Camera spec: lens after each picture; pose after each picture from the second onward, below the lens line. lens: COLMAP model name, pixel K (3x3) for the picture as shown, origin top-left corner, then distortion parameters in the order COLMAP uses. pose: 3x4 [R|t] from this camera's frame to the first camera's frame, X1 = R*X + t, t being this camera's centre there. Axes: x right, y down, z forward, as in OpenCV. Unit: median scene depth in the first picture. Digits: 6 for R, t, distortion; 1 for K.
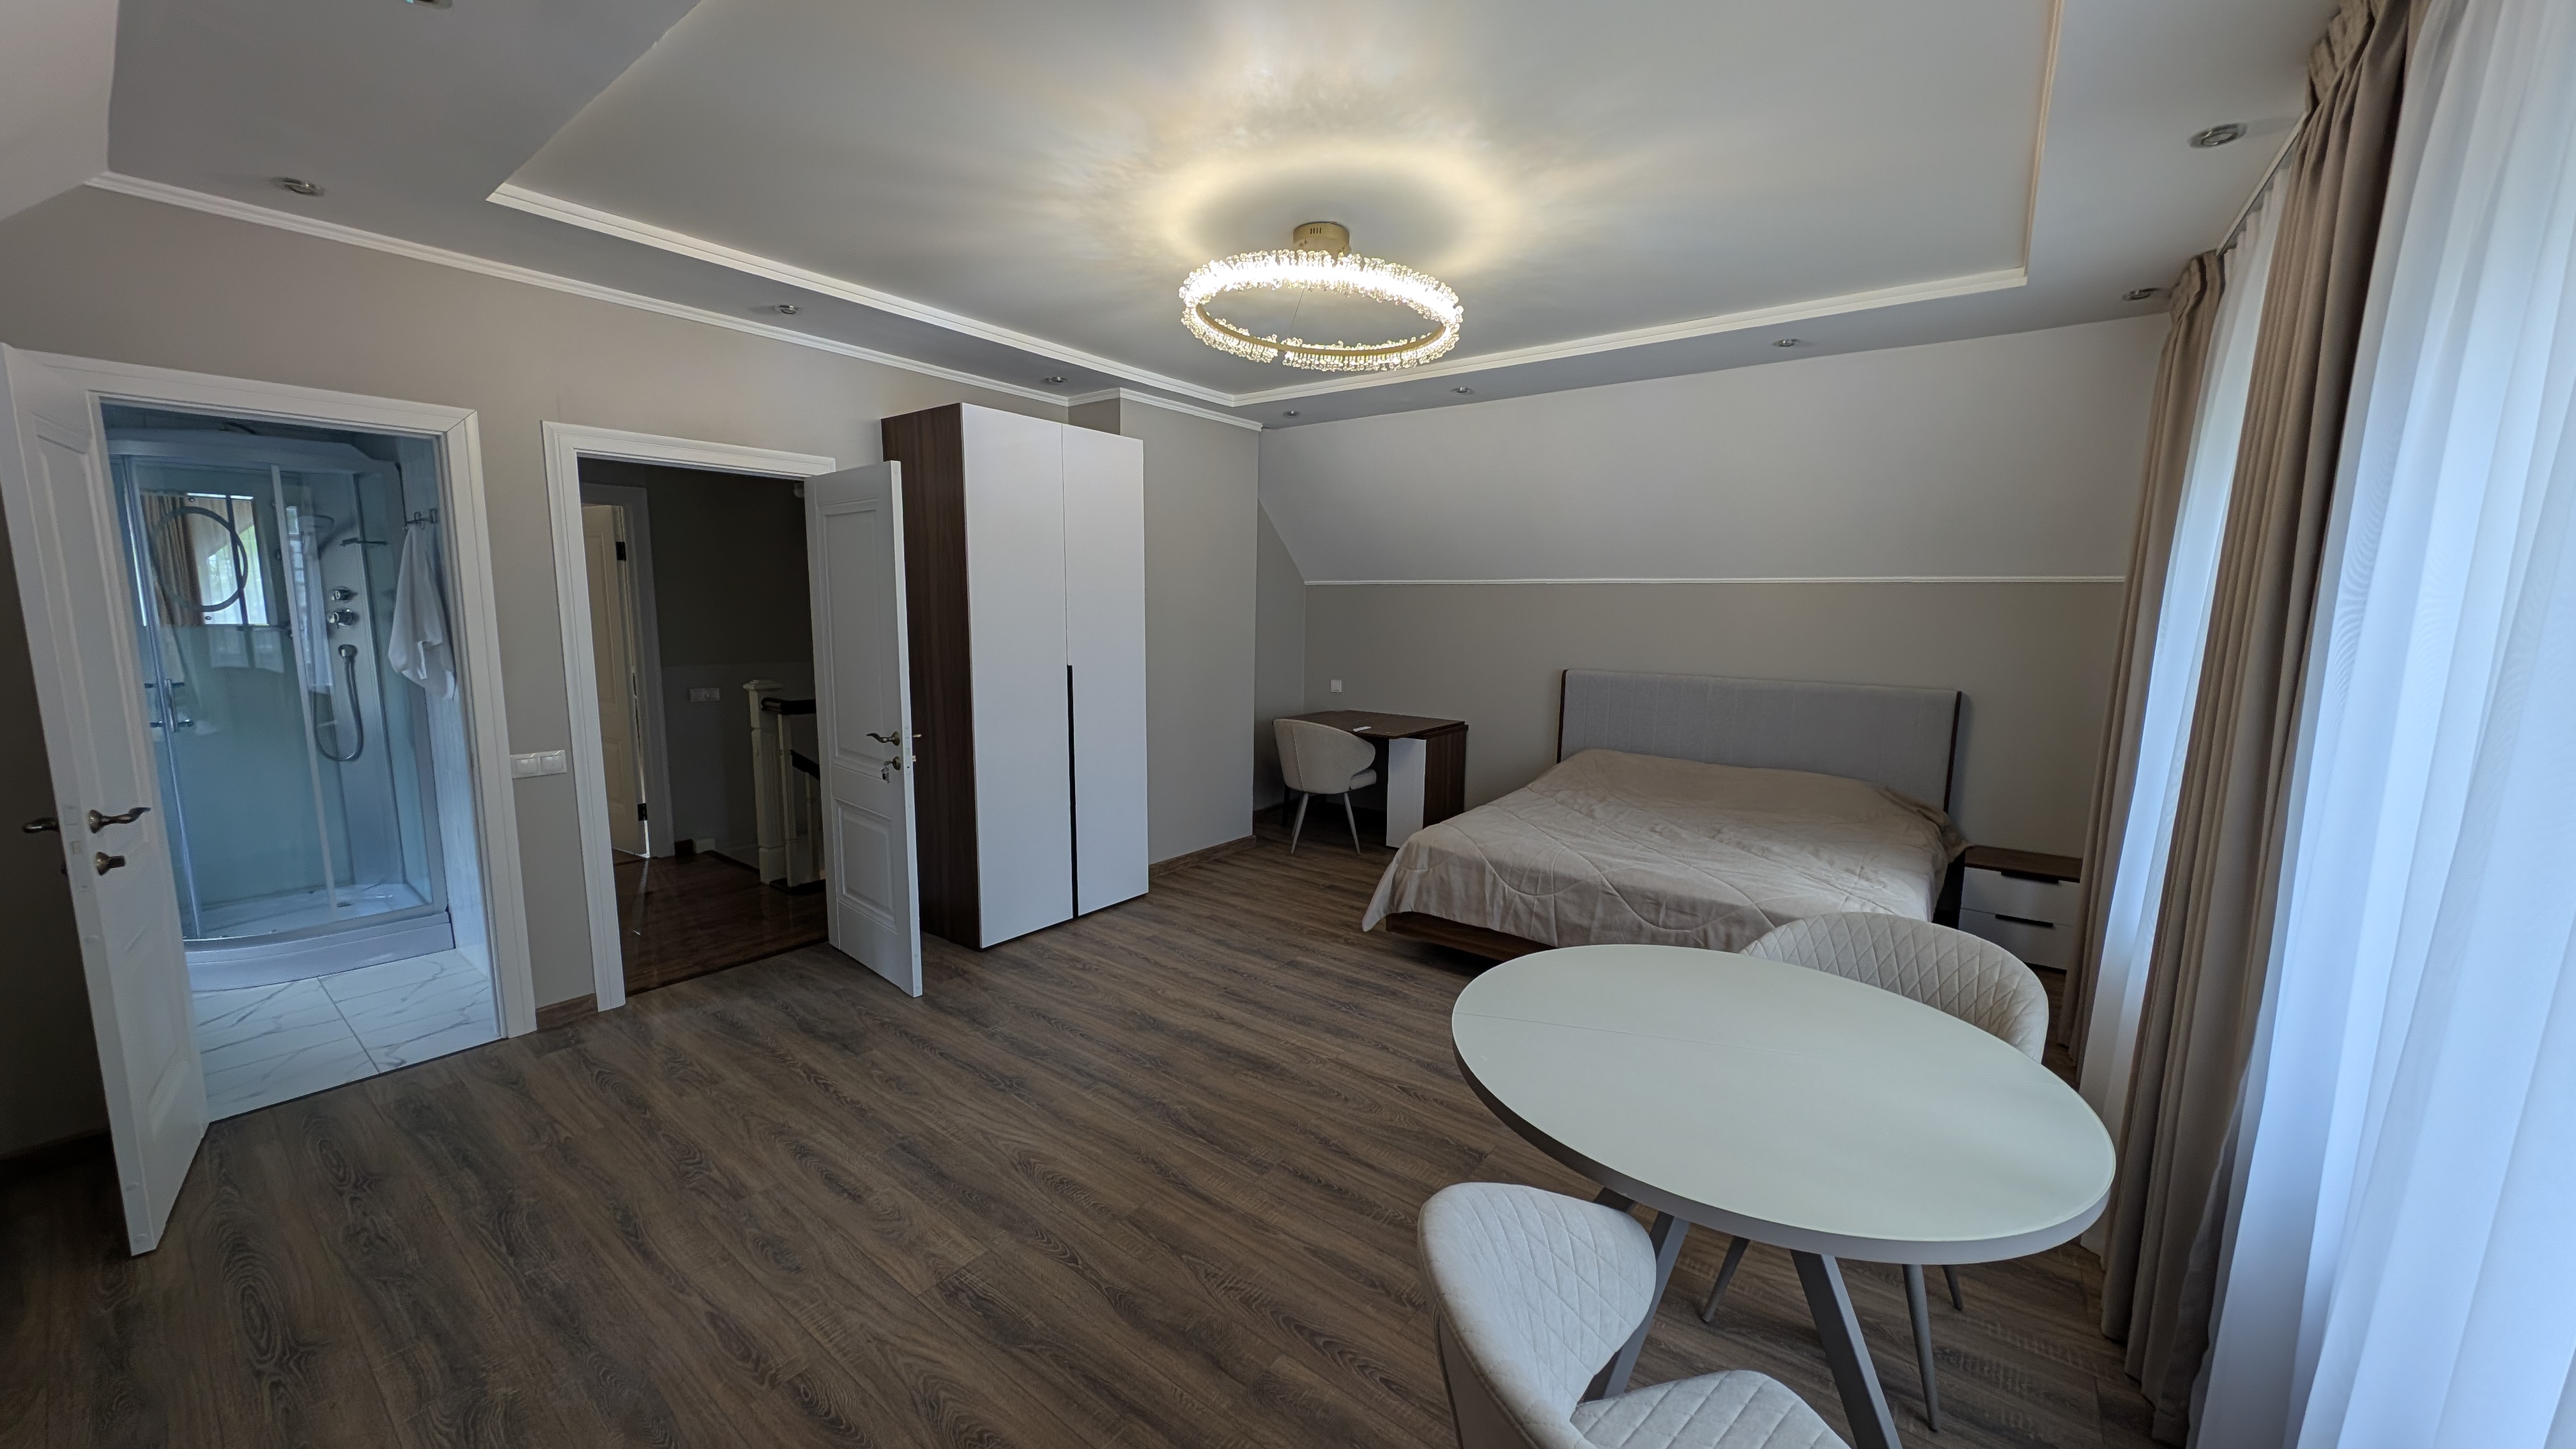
lens RADIAL K [[908.3, 0, 1282.9], [0, 908.3, 734.0], [0, 0, 1]] dist [0.000560, -0.000211]
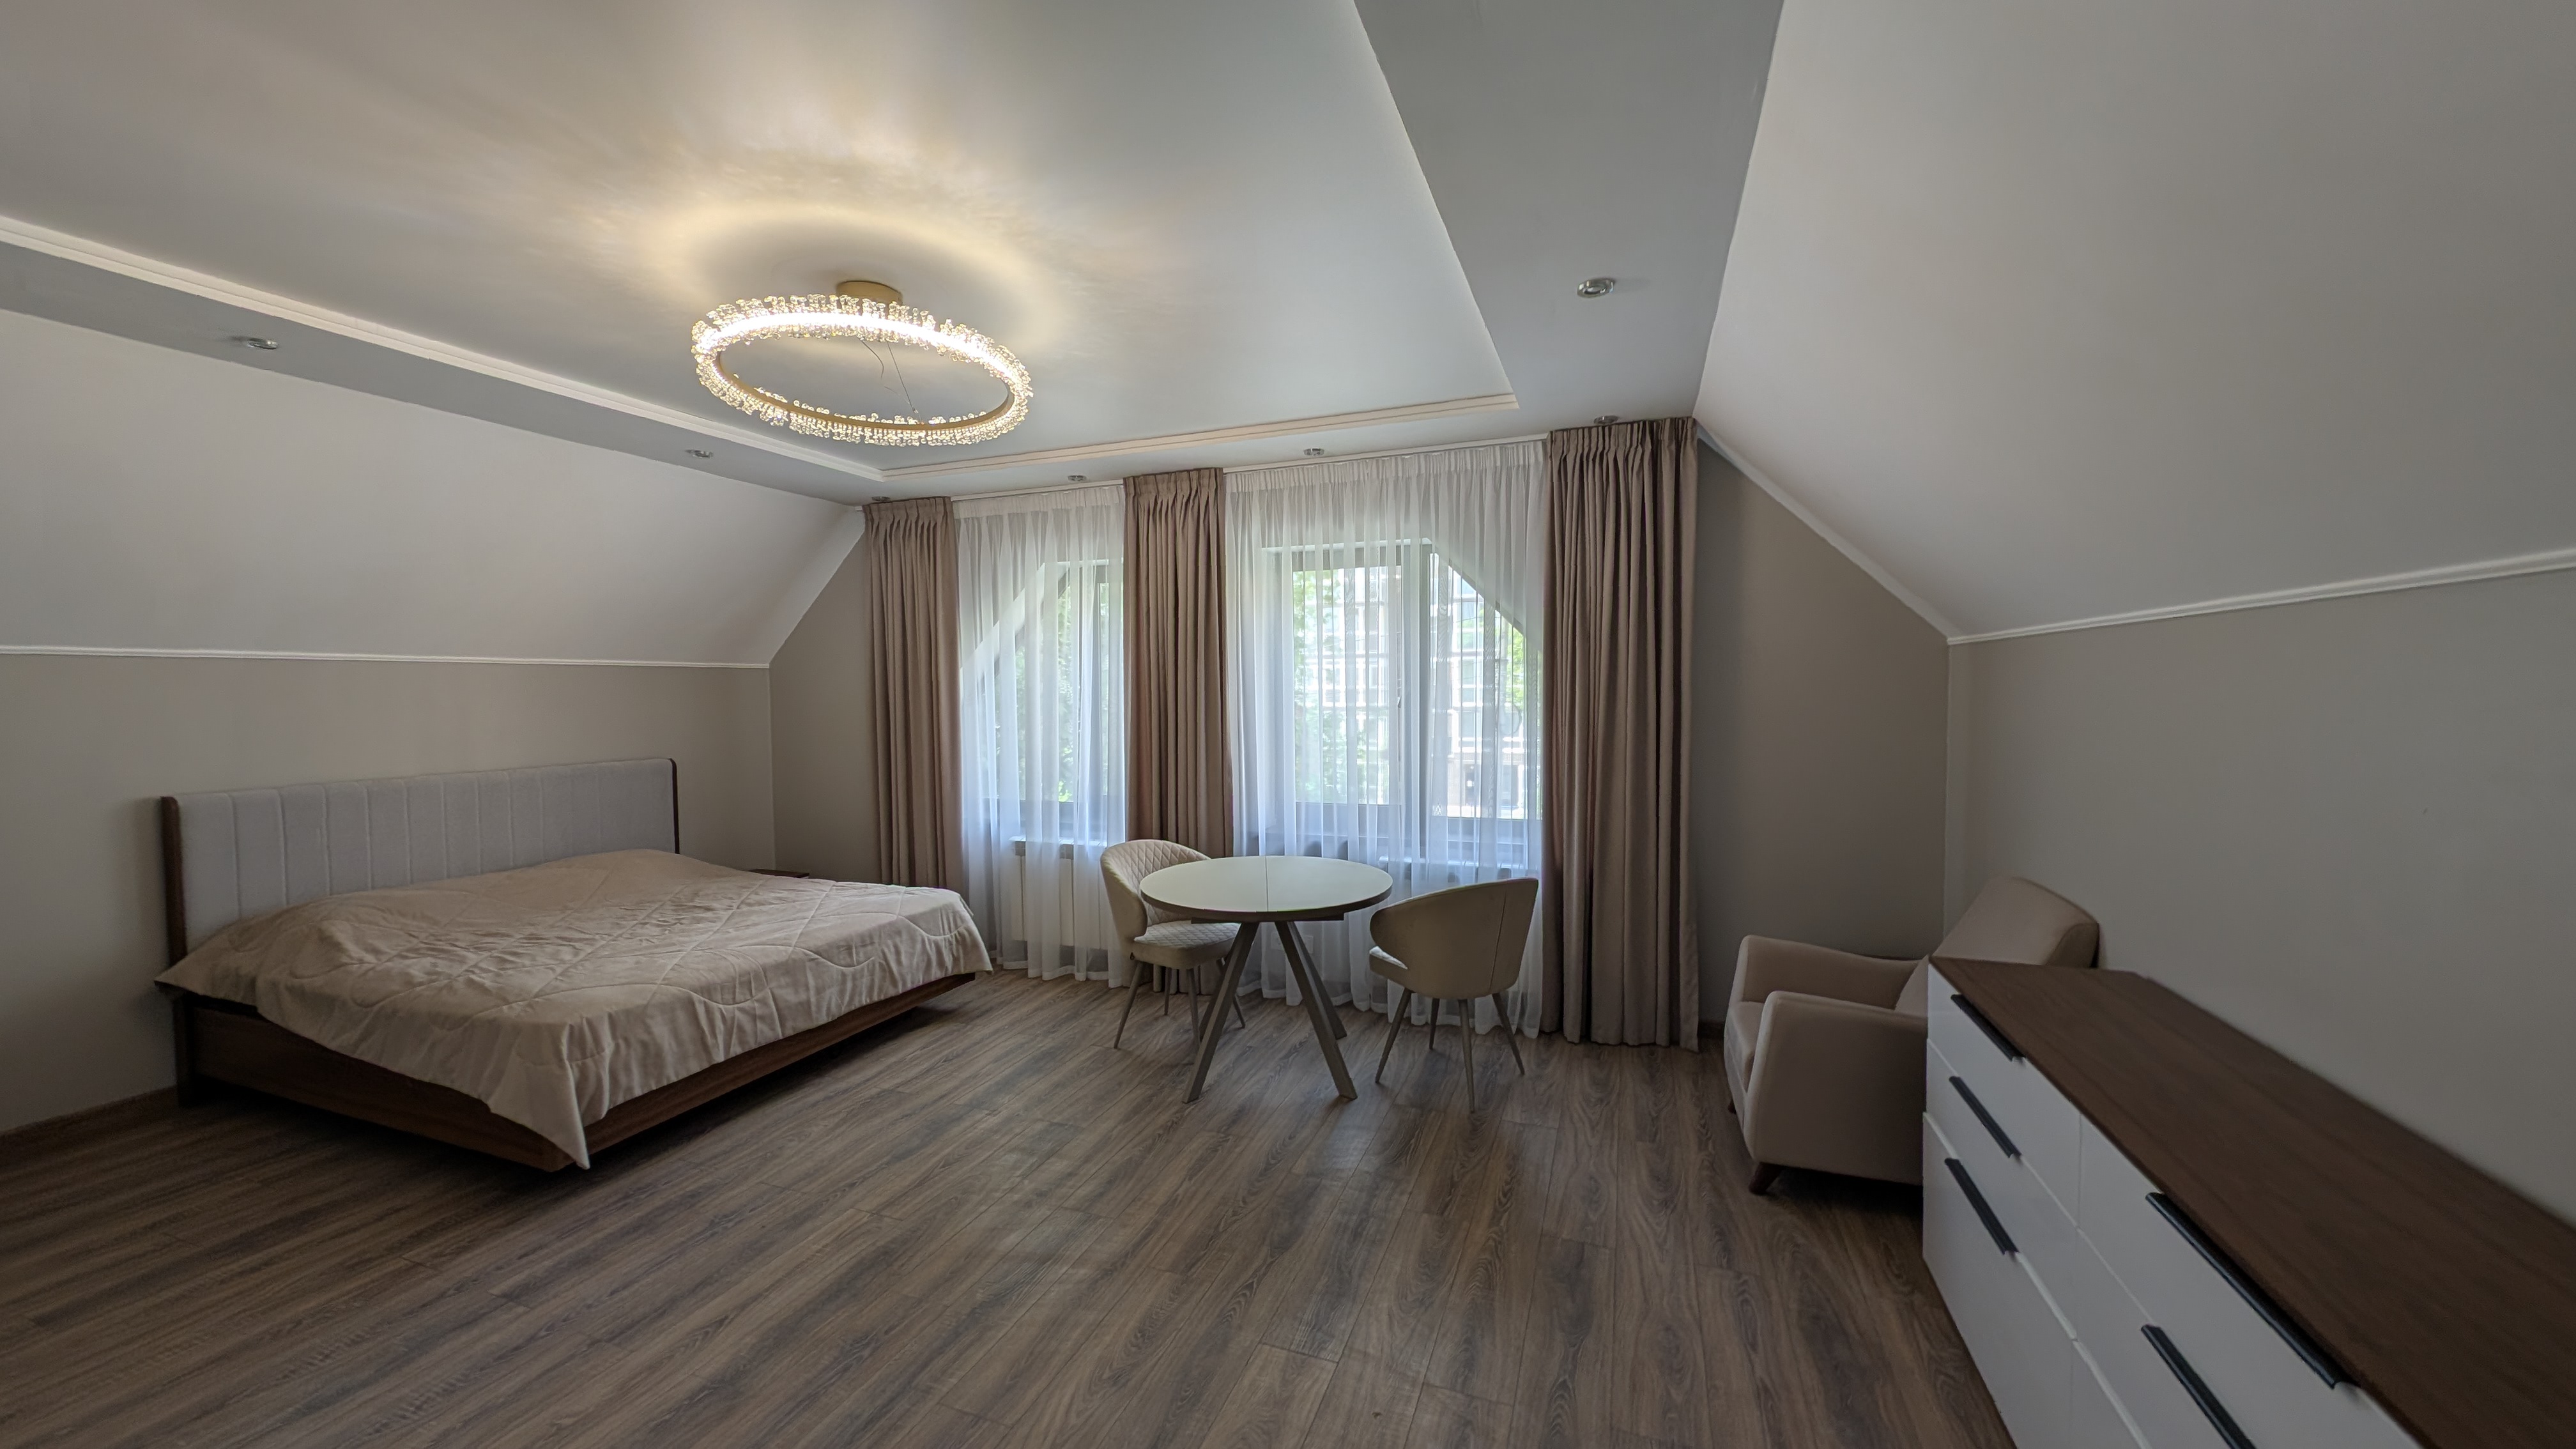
lens RADIAL K [[908.3, 0, 1285.5], [0, 908.3, 719.2], [0, 0, 1]] dist [0.000560, -0.000211]
pose [[-0.286557, -0.044834, 0.957014, -0.760147], [0.140640, 0.986115, 0.088309, -0.110668], [-0.947684, 0.159900, -0.276272, 0.696987]]
